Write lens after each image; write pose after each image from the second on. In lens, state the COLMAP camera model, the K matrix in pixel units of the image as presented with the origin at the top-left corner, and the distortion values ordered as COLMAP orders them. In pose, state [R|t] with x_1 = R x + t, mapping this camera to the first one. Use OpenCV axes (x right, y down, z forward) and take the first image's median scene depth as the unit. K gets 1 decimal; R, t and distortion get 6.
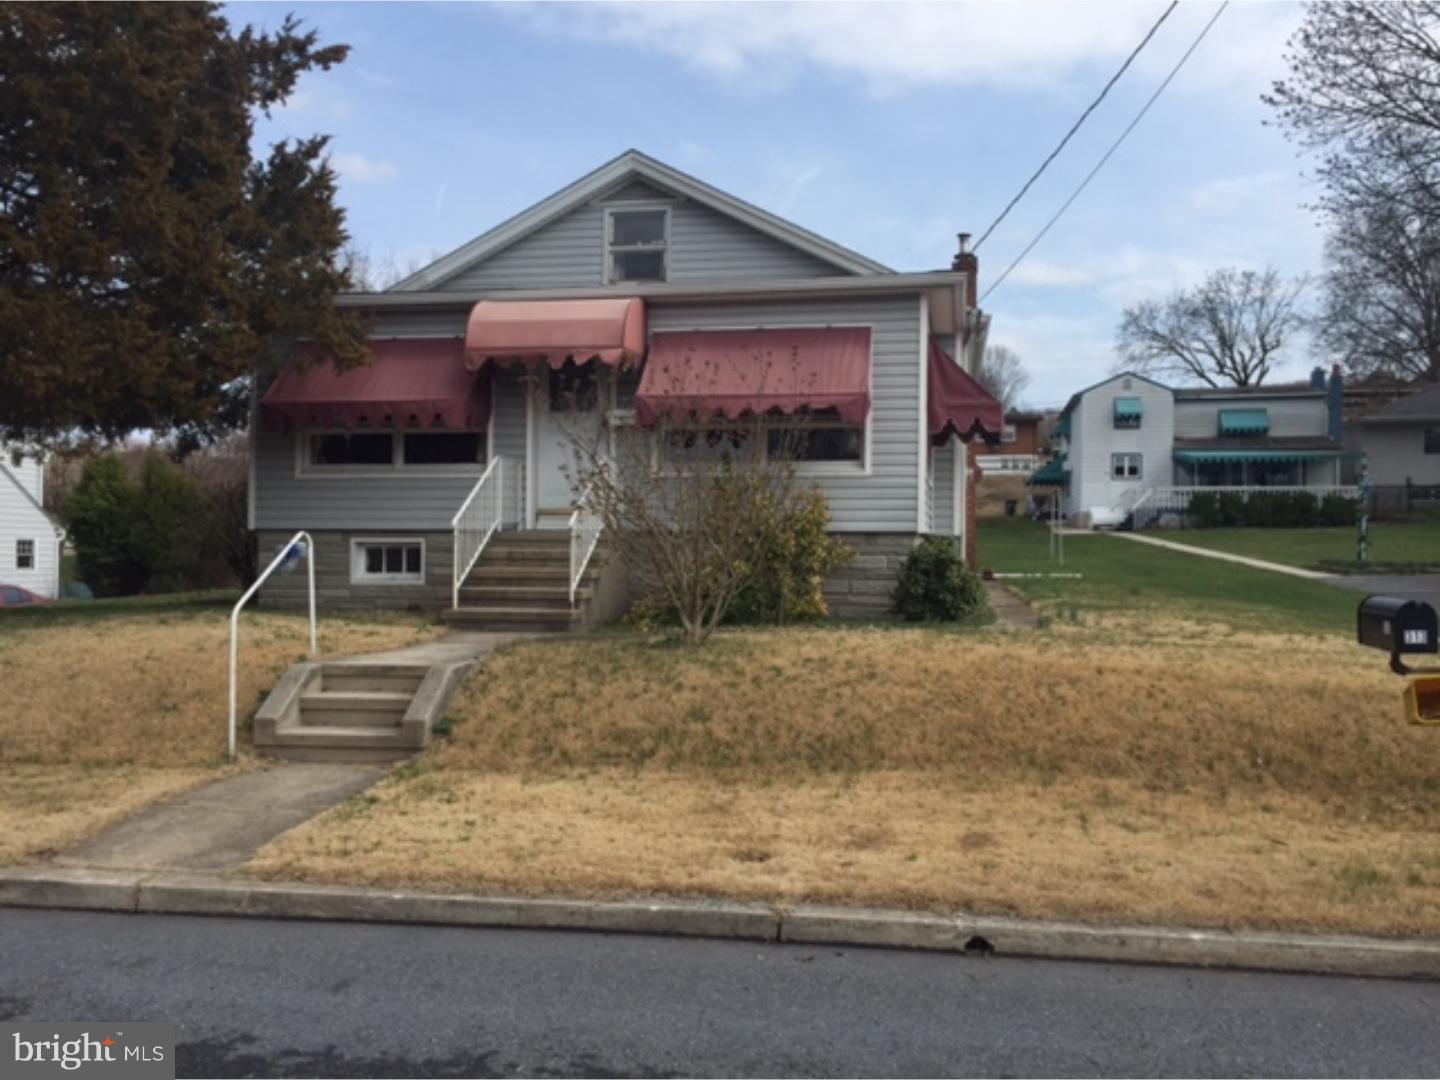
lens RADIAL K [[1229.2, 0, 718.3], [0, 1229.2, 550.9], [0, 0, 1]] dist [0.089811, -0.122963]
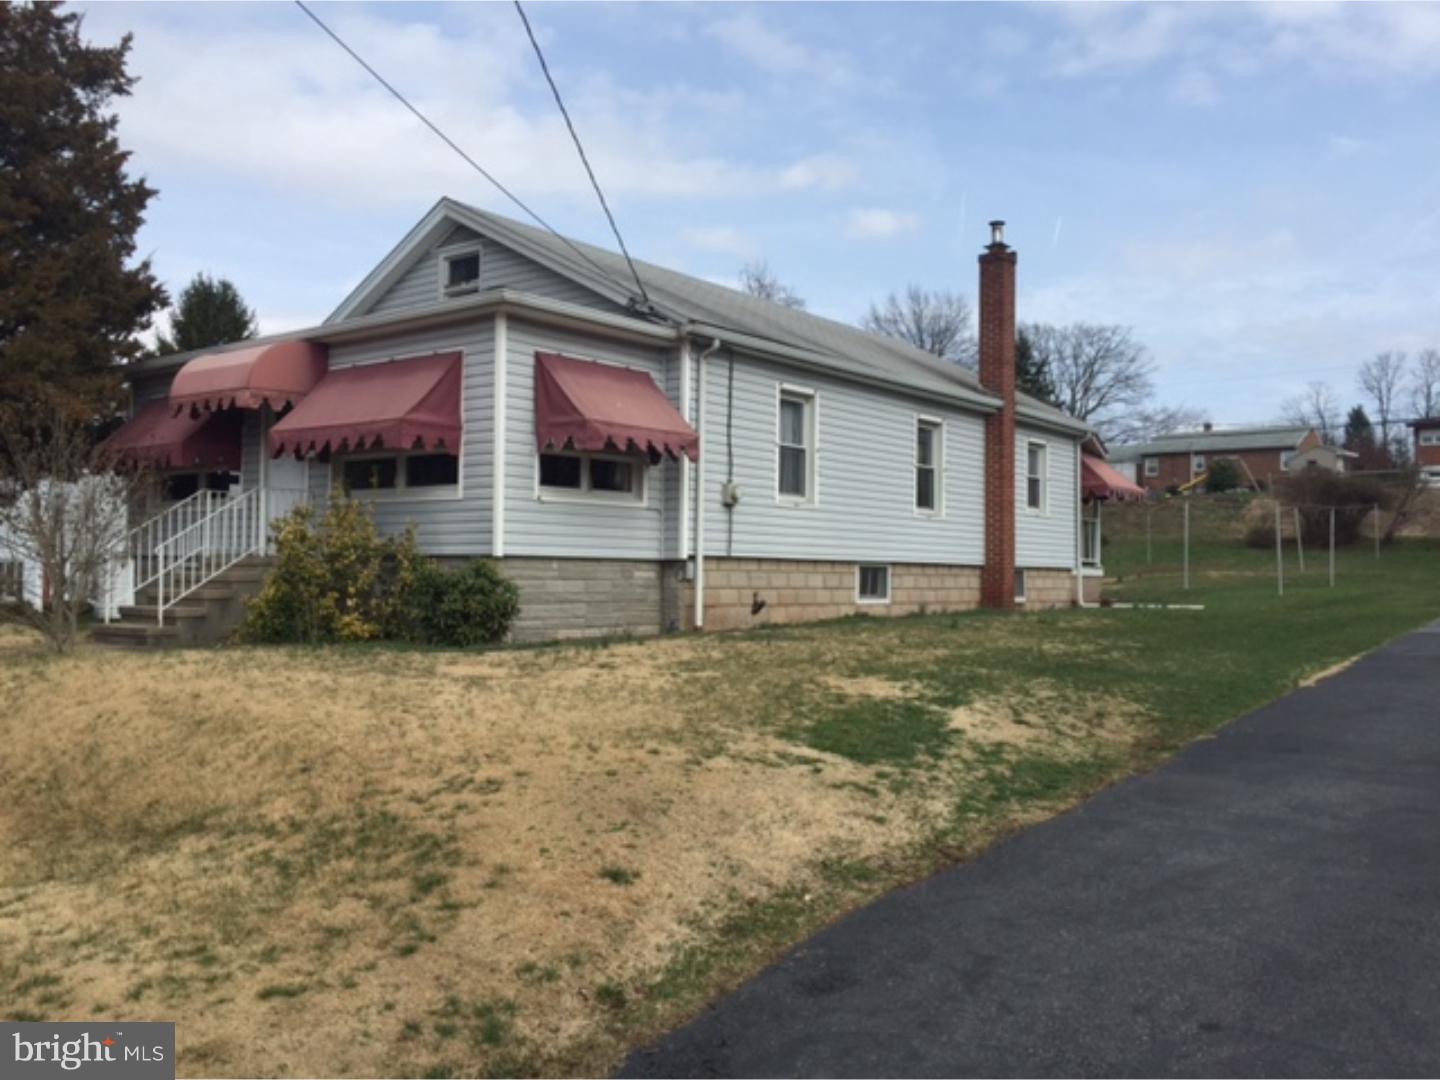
lens RADIAL K [[1270.7, 0, 720.0], [0, 1270.7, 540.0], [0, 0, 1]] dist [0.001001, 0.000997]
pose [[0.887223, -0.013225, -0.461151, 0.780786], [-0.001352, 0.999510, -0.031264, 0.004242], [0.461339, 0.028362, 0.886770, 0.183207]]
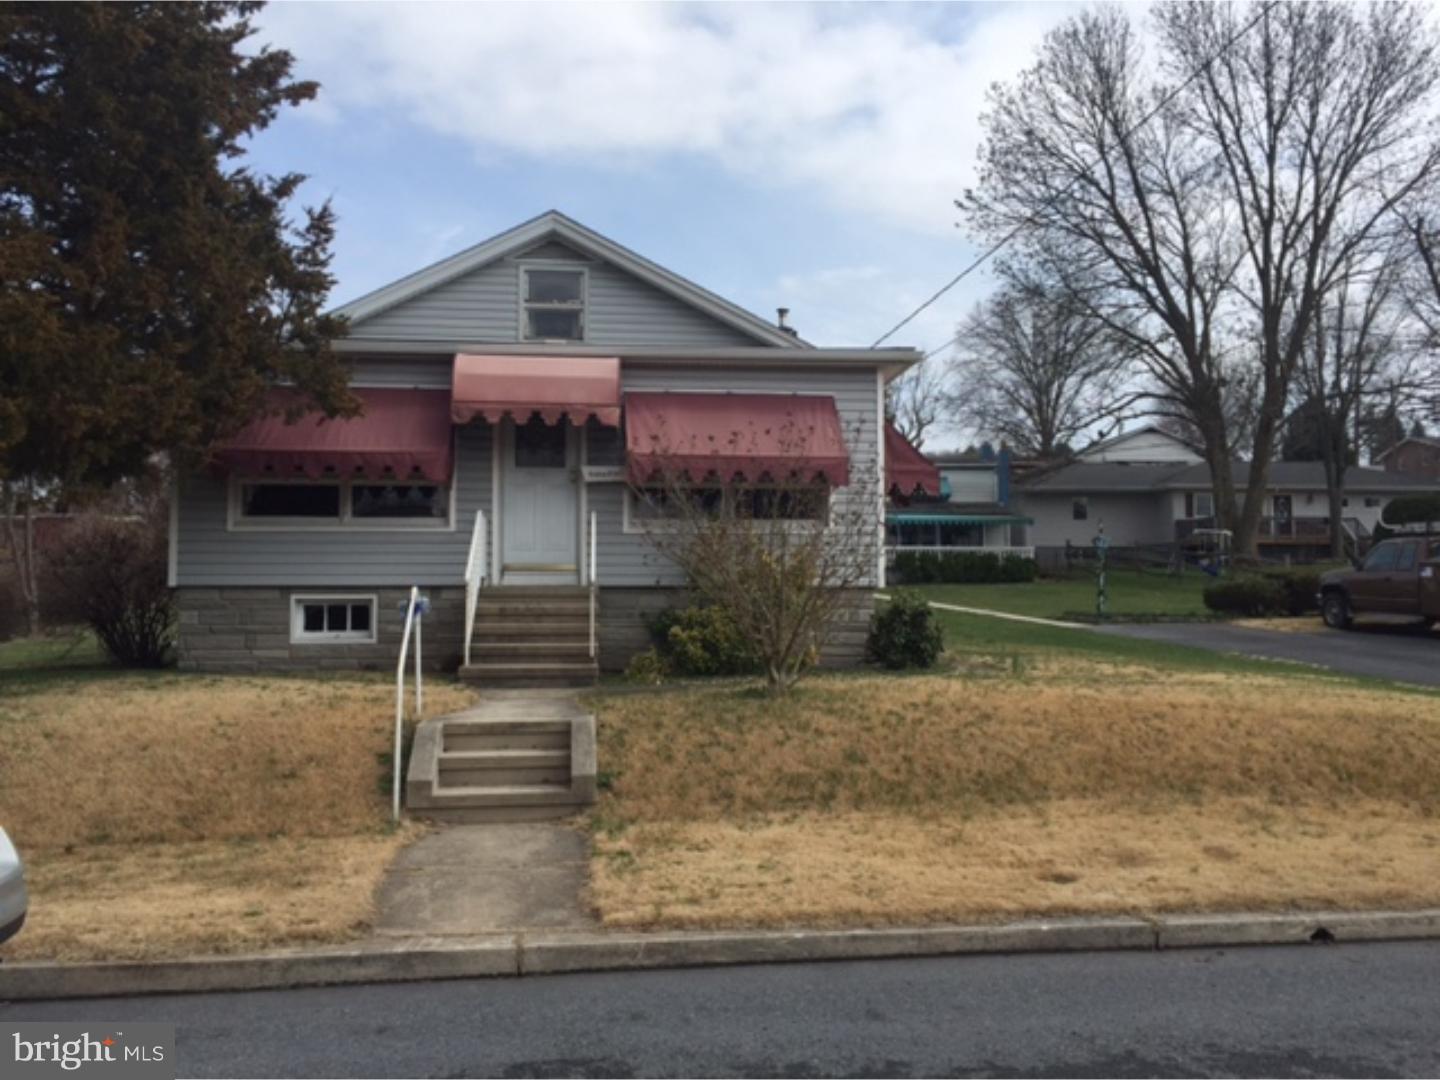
lens RADIAL K [[1229.2, 0, 718.3], [0, 1229.2, 550.9], [0, 0, 1]] dist [0.089811, -0.122963]
pose [[0.959603, 0.005856, 0.281297, -0.272699], [0.007147, 0.998953, -0.045177, 0.001253], [-0.281267, 0.045362, 0.958557, 0.004491]]
